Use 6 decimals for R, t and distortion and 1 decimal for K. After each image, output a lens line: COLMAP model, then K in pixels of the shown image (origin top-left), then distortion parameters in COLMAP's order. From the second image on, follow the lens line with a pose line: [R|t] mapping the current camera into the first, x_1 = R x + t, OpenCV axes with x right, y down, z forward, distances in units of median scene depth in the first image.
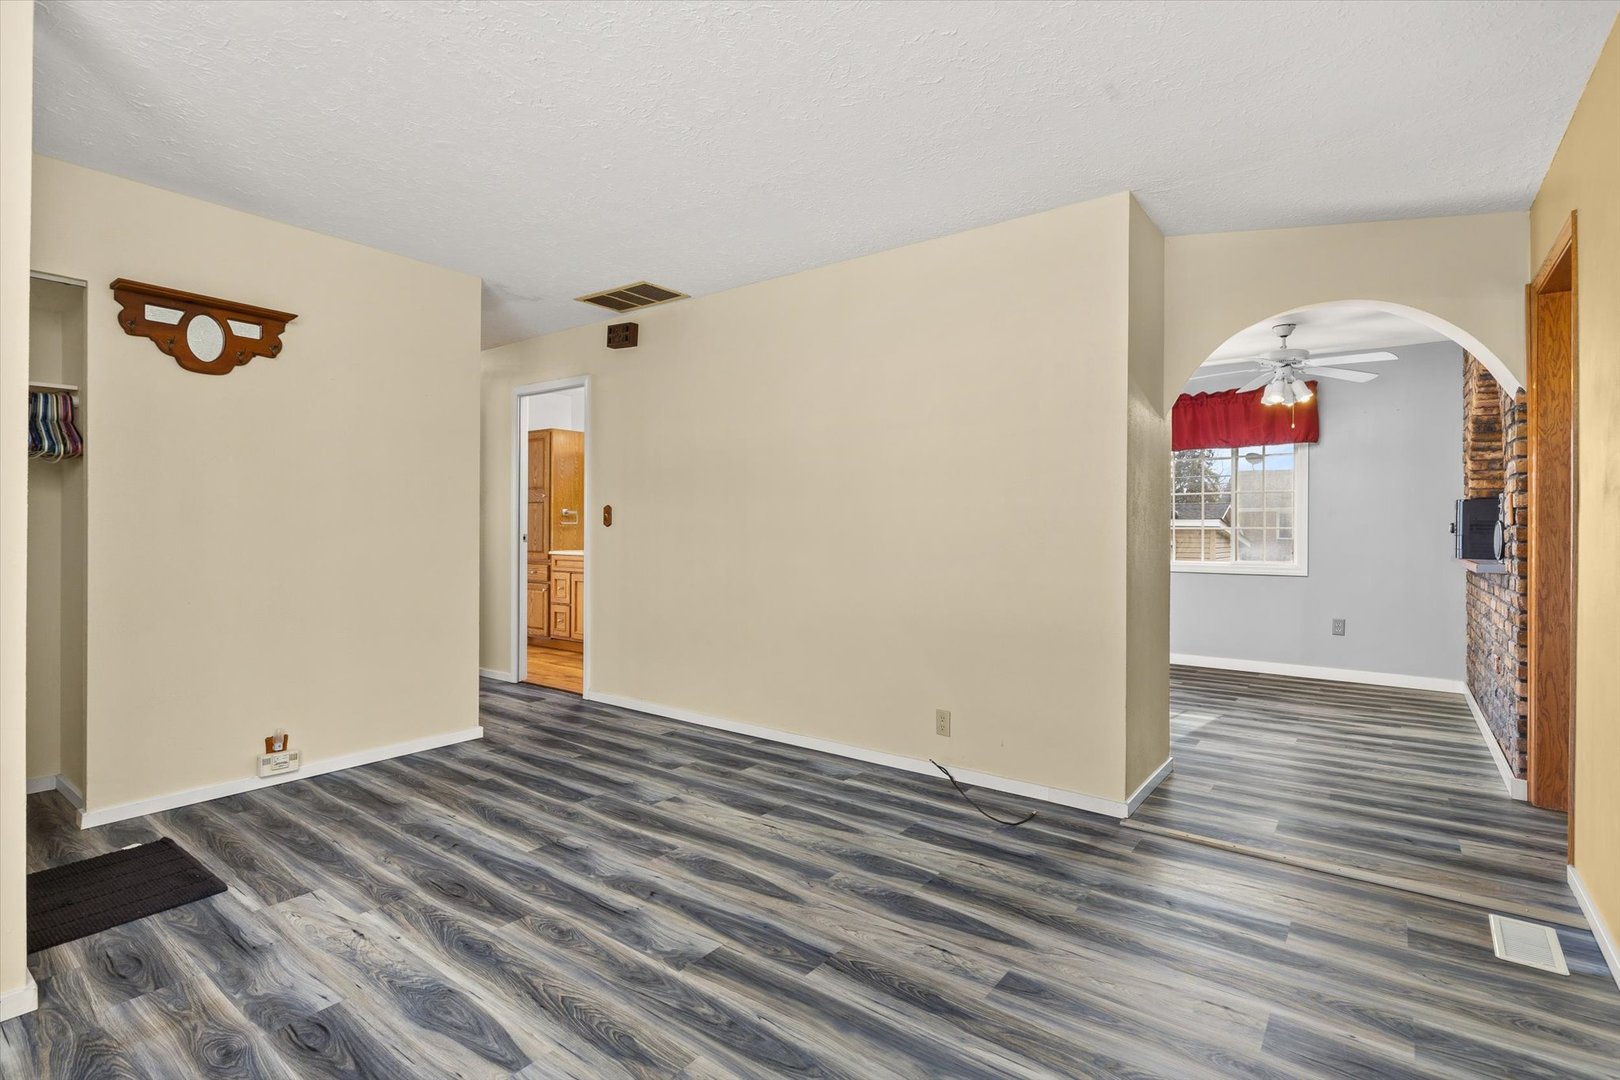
lens RADIAL K [[773.7, 0, 814.8], [0, 773.7, 513.0], [0, 0, 1]] dist [-0.005455, -0.000819]
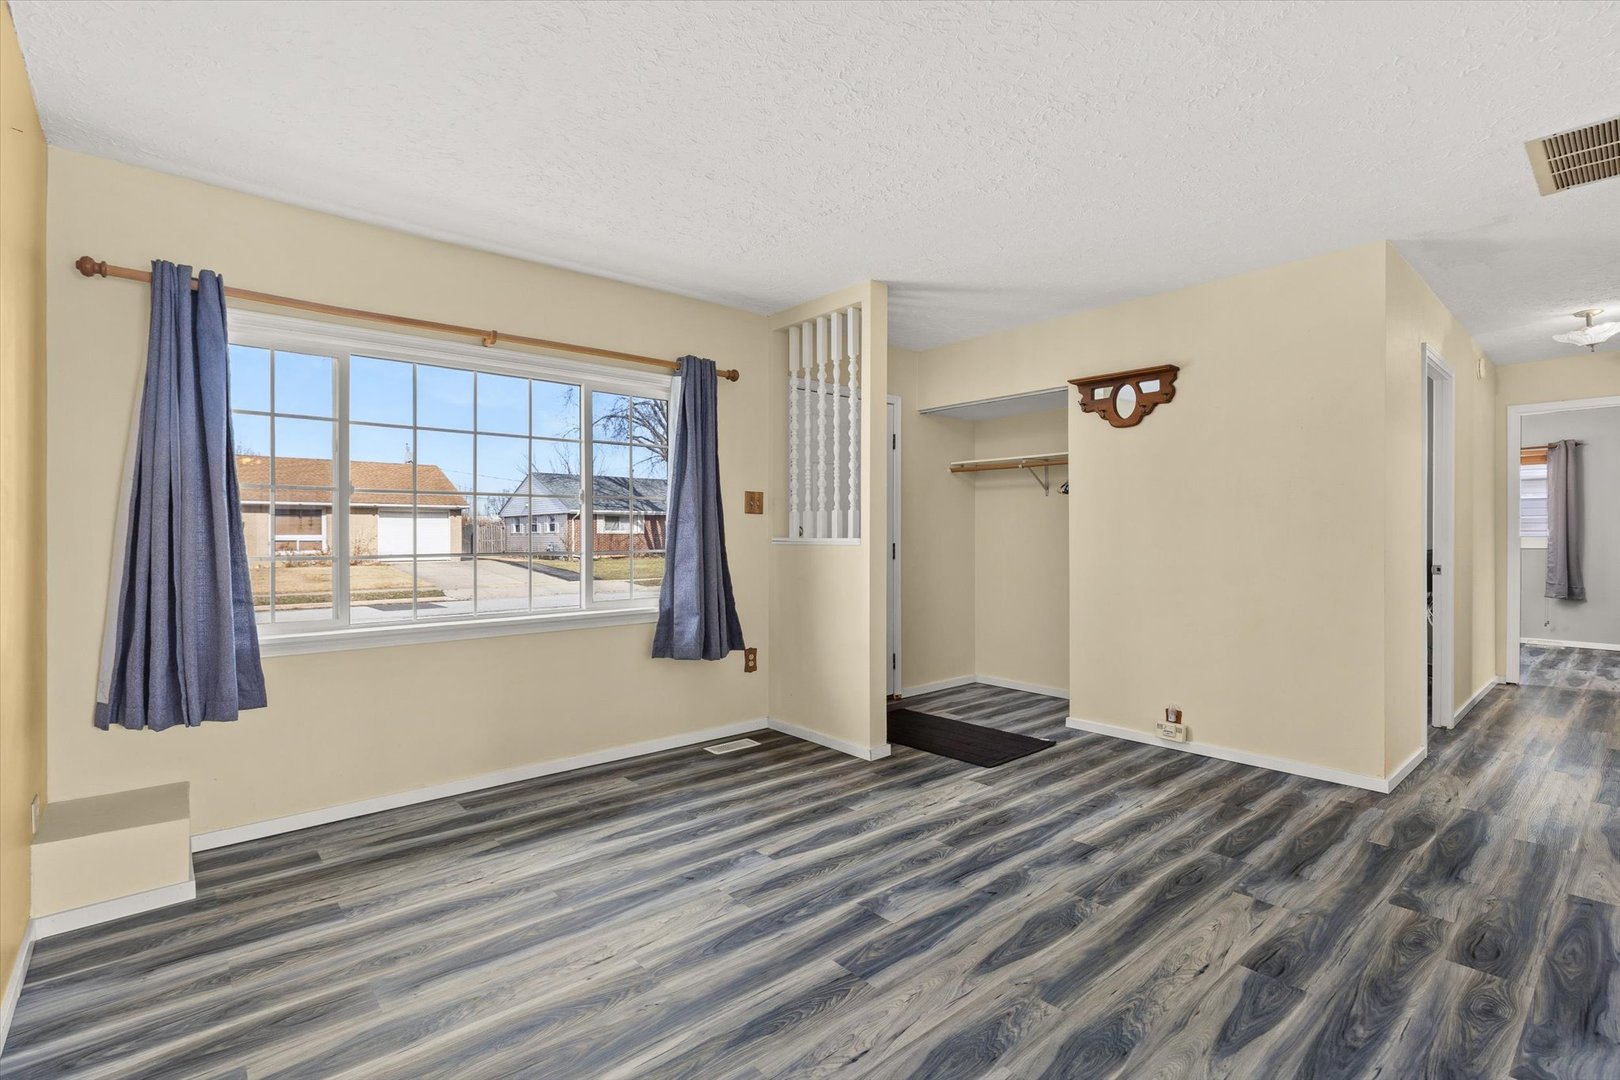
lens RADIAL K [[745.6, 0, 818.3], [0, 745.6, 531.5], [0, 0, 1]] dist [-0.001427, 0.000086]
pose [[-0.205011, -0.008988, -0.978718, 0.720061], [0.018552, 0.999742, -0.013068, 0.012880], [0.978584, -0.020836, -0.204791, 0.859974]]
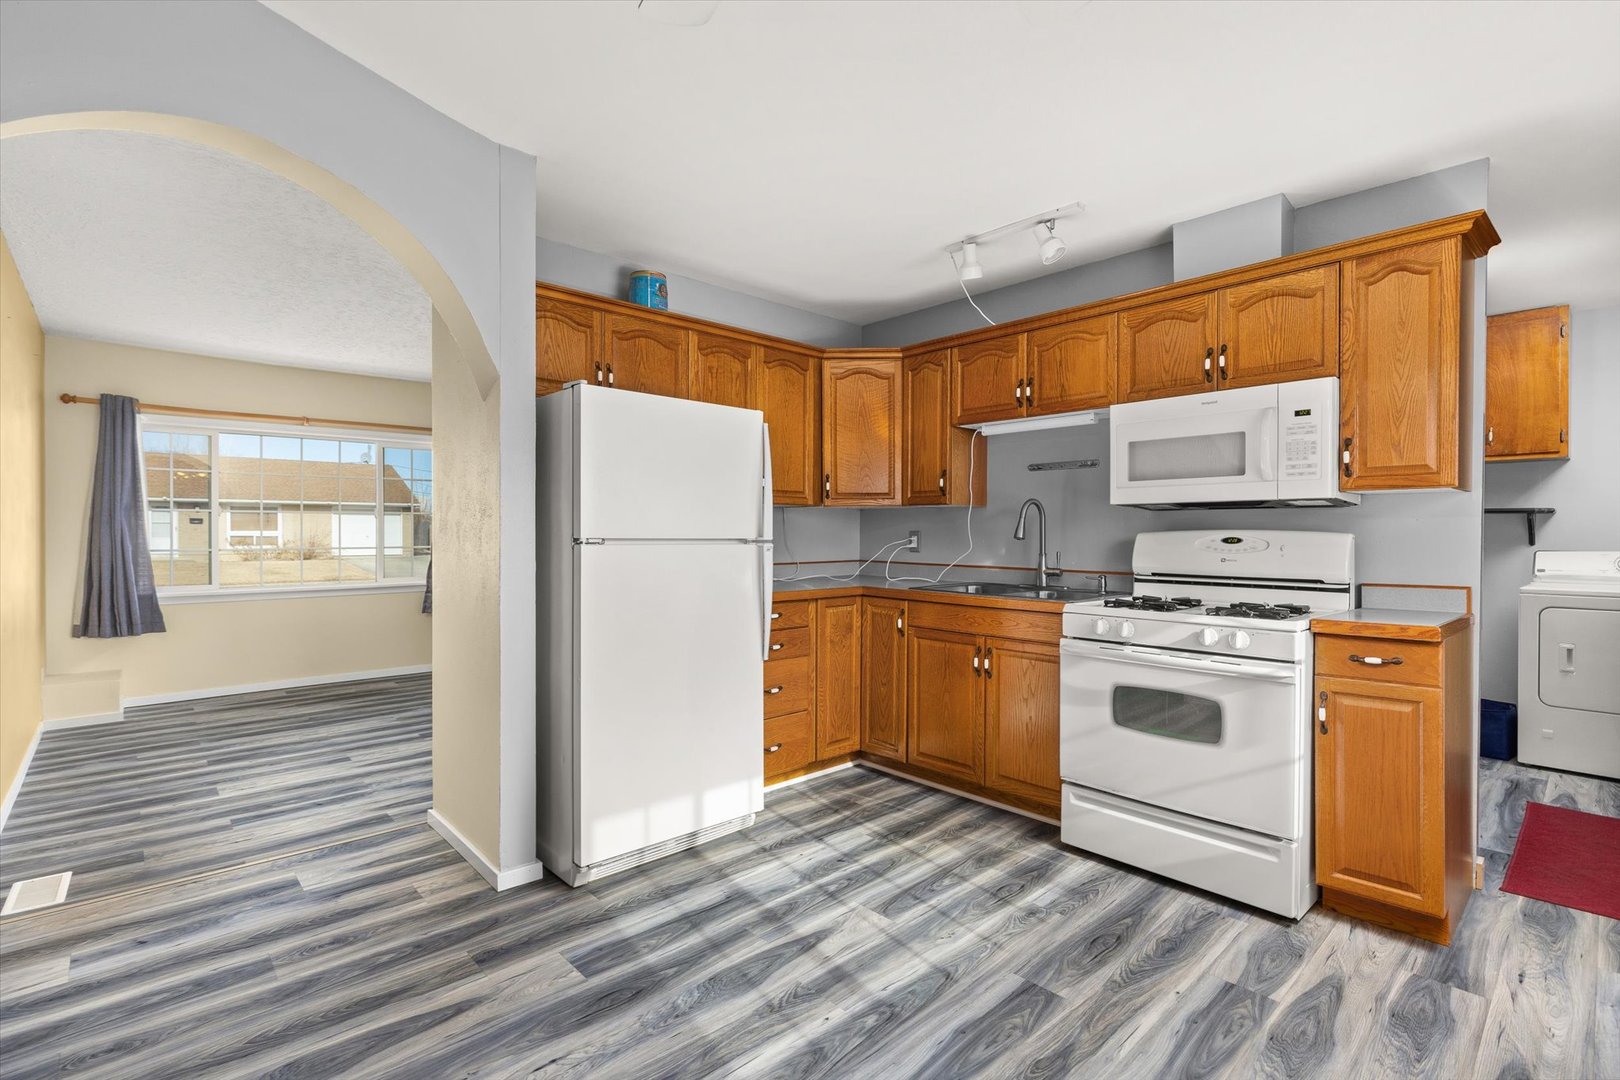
lens RADIAL K [[745.6, 0, 814.6], [0, 745.6, 535.6], [0, 0, 1]] dist [-0.001427, 0.000086]
pose [[-0.182700, 0.001409, -0.983168, 1.424828], [0.016300, 0.999866, -0.001596, 0.012662], [0.983034, -0.016317, -0.182698, 1.863530]]
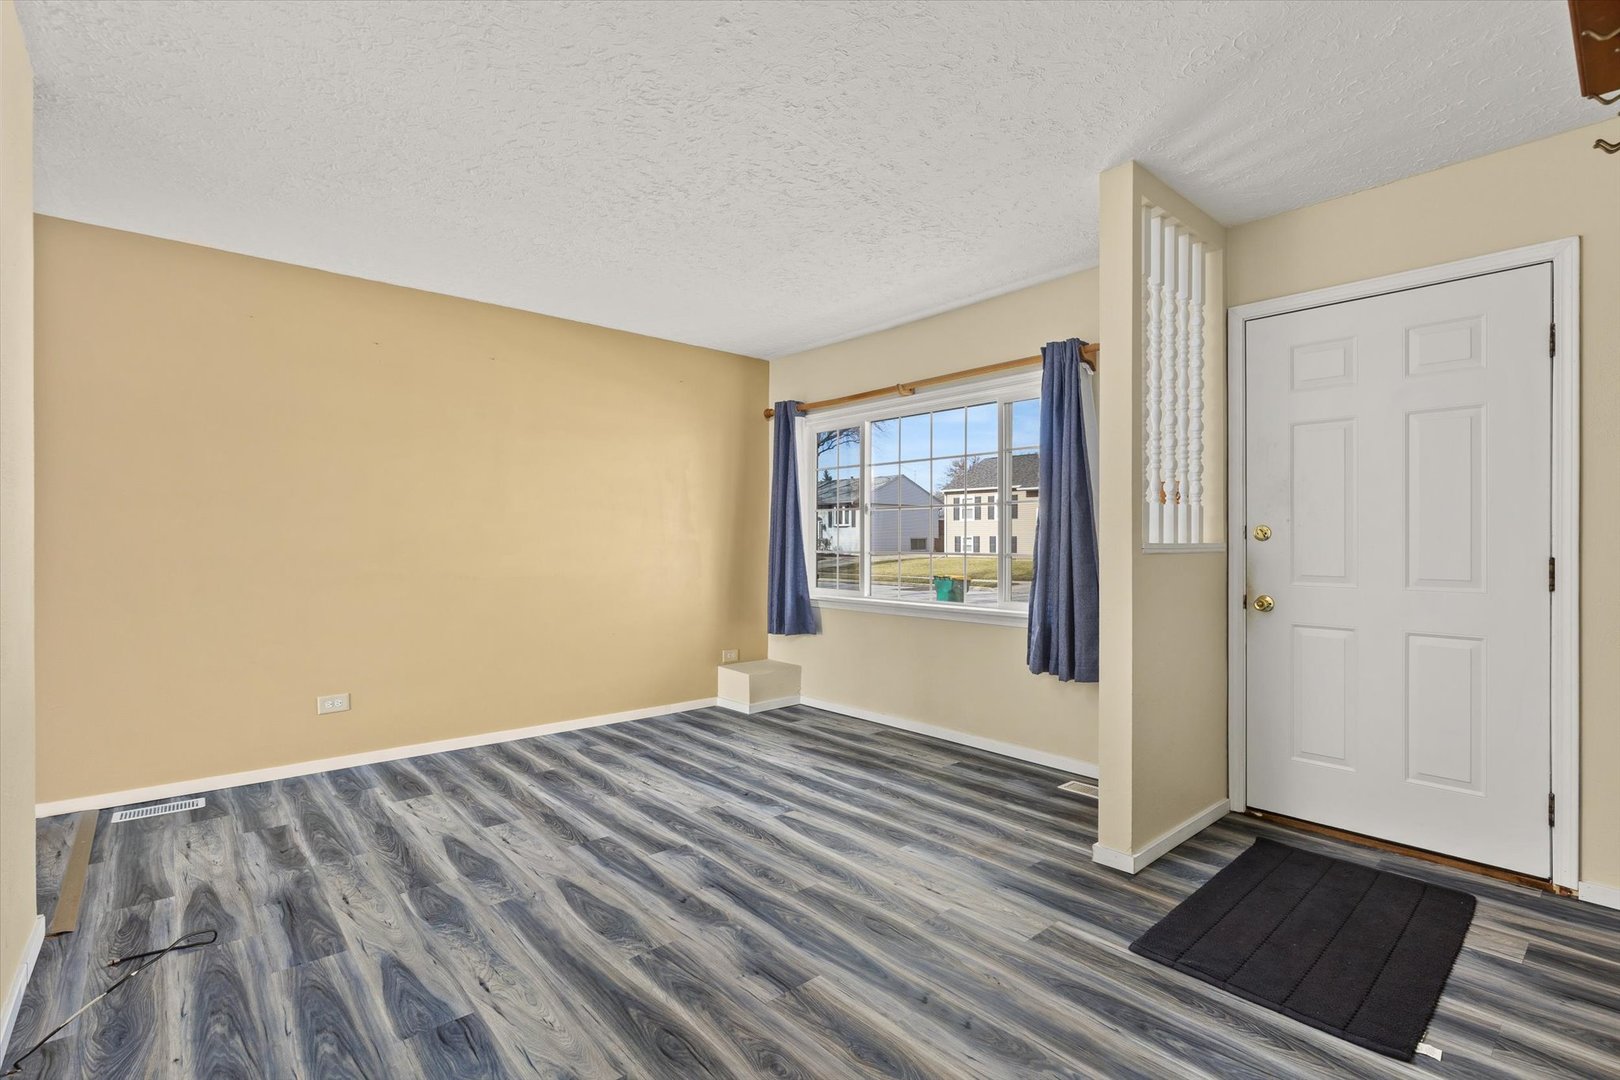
lens RADIAL K [[745.6, 0, 819.6], [0, 745.6, 532.6], [0, 0, 1]] dist [-0.001427, 0.000086]
pose [[-0.981071, -0.003779, 0.193610, -0.504260], [-0.008632, 0.999669, -0.024223, 0.021517], [-0.193454, -0.025436, -0.980780, 1.702256]]
